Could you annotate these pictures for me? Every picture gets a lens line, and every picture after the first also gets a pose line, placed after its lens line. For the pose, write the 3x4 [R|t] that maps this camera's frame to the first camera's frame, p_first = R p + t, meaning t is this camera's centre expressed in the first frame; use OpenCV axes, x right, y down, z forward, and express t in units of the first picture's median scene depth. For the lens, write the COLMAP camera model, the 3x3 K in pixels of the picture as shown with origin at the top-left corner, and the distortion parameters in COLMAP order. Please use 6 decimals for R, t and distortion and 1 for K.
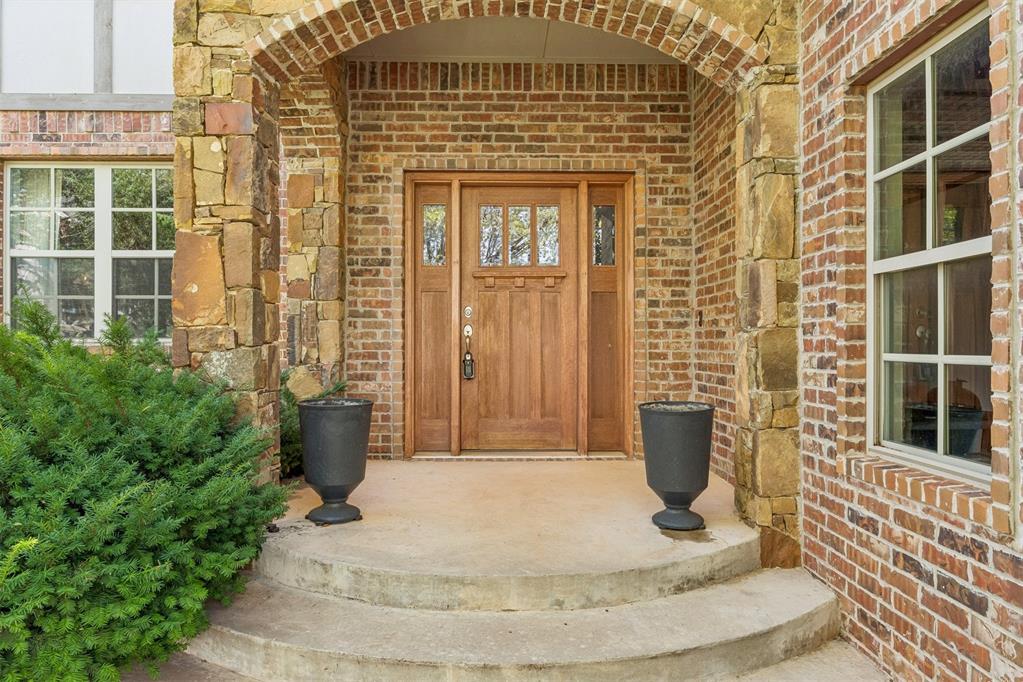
lens RADIAL K [[644.5, 0, 507.9], [0, 644.5, 337.6], [0, 0, 1]] dist [-0.003893, -0.000670]
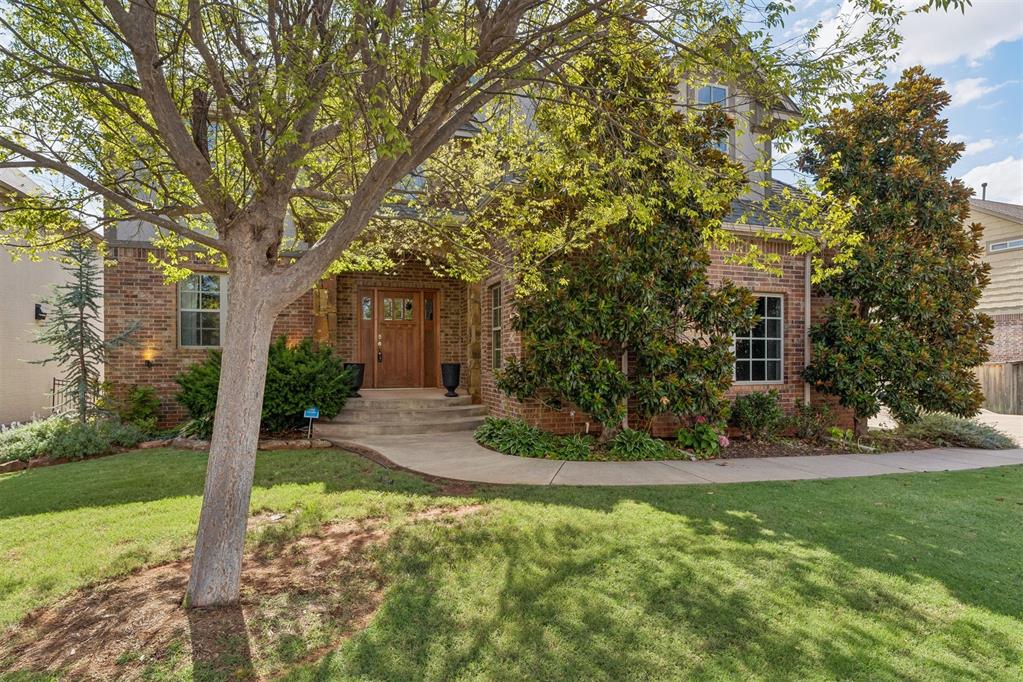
lens RADIAL K [[533.2, 0, 508.7], [0, 533.2, 350.9], [0, 0, 1]] dist [-0.004716, -0.001035]
pose [[0.950126, 0.002737, 0.311855, -0.257925], [-0.000917, 0.999982, -0.005982, 0.034037], [-0.311866, 0.005398, 0.950111, -1.376230]]
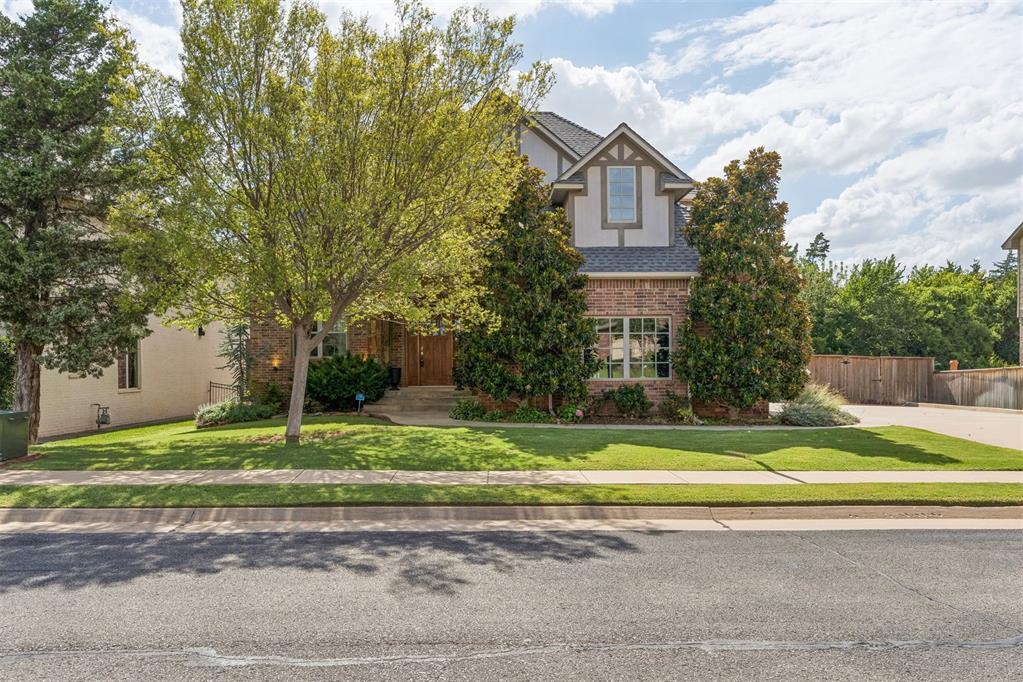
lens RADIAL K [[798.1, 0, 511.1], [0, 798.1, 340.9], [0, 0, 1]] dist [0.002678, 0.000673]
pose [[0.999878, -0.008746, 0.012905, 0.441805], [0.009080, 0.999620, -0.026022, 0.040887], [-0.012673, 0.026136, 0.999578, -3.896419]]
